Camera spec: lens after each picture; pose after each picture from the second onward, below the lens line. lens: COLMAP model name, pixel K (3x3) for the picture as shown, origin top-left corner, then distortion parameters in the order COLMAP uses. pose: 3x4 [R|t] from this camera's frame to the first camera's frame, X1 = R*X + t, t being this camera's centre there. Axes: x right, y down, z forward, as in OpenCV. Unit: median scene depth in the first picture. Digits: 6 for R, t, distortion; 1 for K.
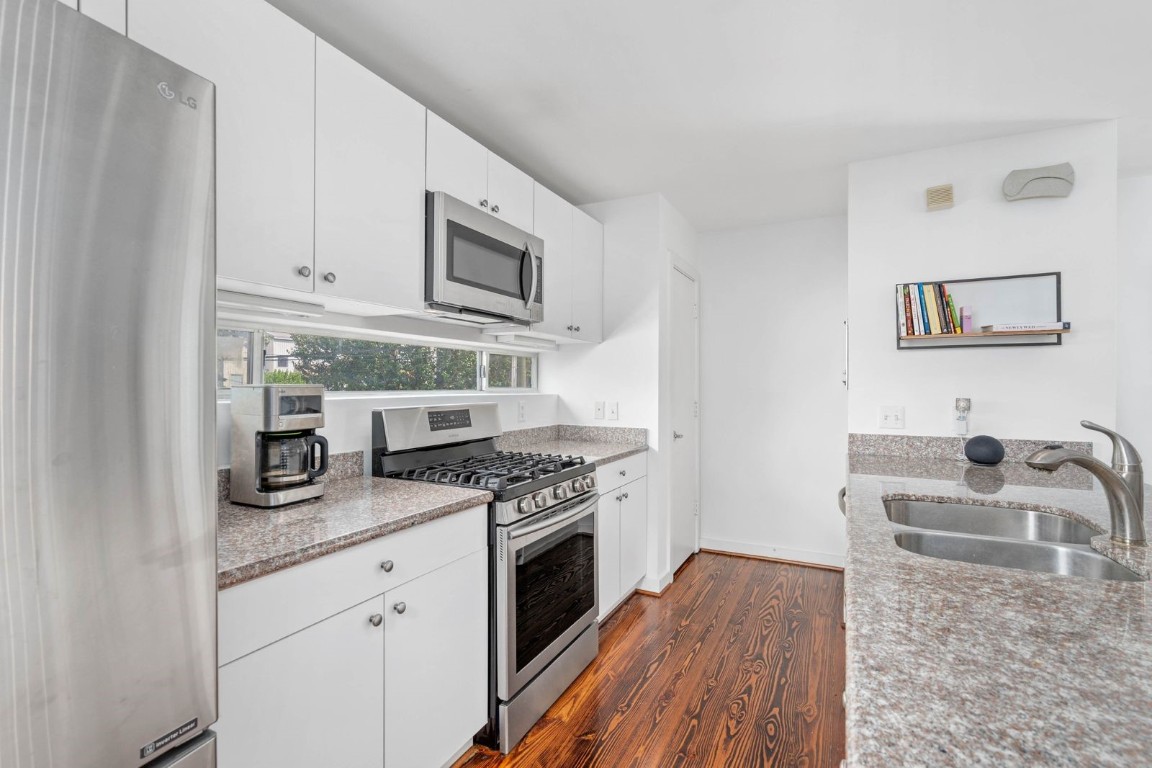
lens RADIAL K [[528.0, 0, 577.3], [0, 528.0, 383.3], [0, 0, 1]] dist [0.004753, -0.000082]
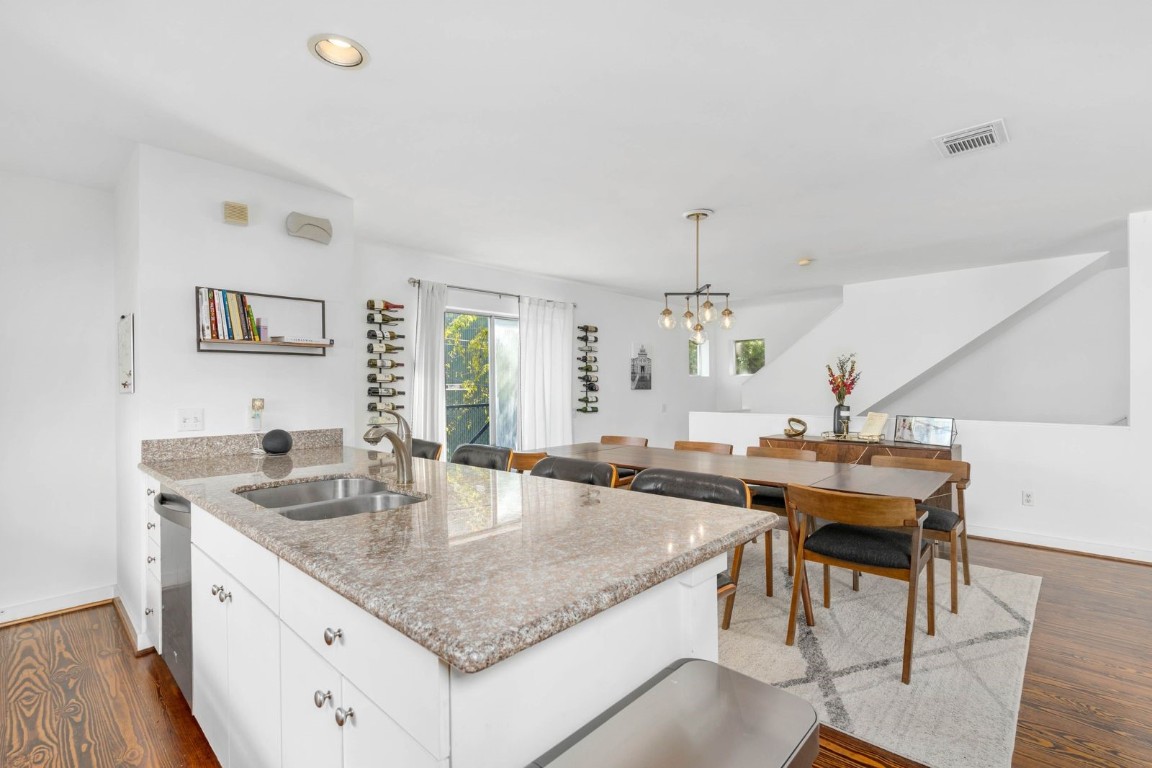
lens RADIAL K [[528.0, 0, 577.2], [0, 528.0, 385.9], [0, 0, 1]] dist [0.004753, -0.000082]
pose [[0.279558, -0.000012, 0.960129, -0.169140], [0.005331, 0.999985, -0.001540, 0.006917], [-0.960114, 0.005549, 0.279554, 0.030516]]
